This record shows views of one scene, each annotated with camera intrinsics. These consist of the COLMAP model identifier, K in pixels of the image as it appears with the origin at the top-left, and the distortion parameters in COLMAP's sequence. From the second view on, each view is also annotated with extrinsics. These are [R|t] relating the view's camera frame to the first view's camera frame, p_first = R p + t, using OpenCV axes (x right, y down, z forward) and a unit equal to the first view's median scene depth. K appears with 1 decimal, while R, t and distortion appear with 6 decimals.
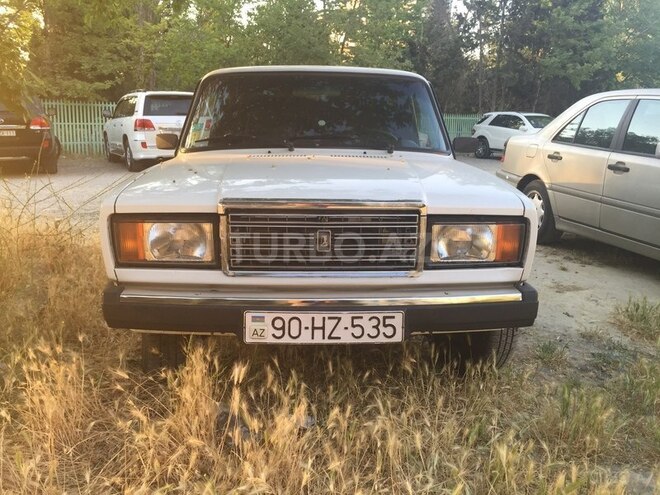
lens RADIAL K [[554.9, 0, 344.2], [0, 554.9, 247.2], [0, 0, 1]] dist [0.007133, 0.002523]
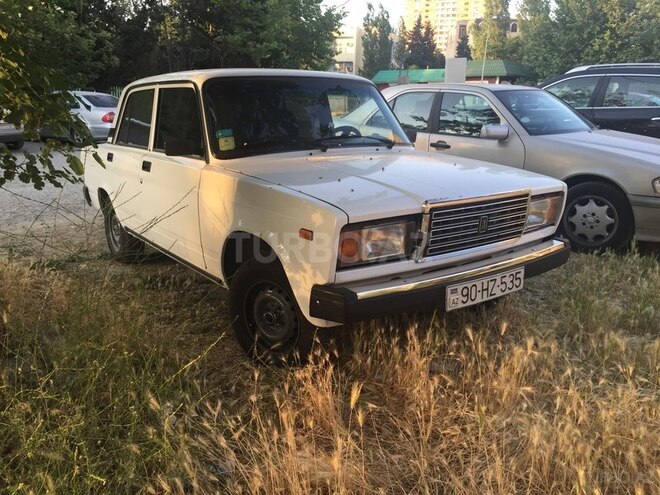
lens RADIAL K [[551.2, 0, 330.0], [0, 551.2, 247.5], [0, 0, 1]] dist [0.010229, 0.003804]
pose [[0.842824, -0.148410, 0.517322, -1.026091], [0.121983, 0.988889, 0.084957, -0.111878], [-0.524182, -0.008500, 0.851564, 0.066433]]
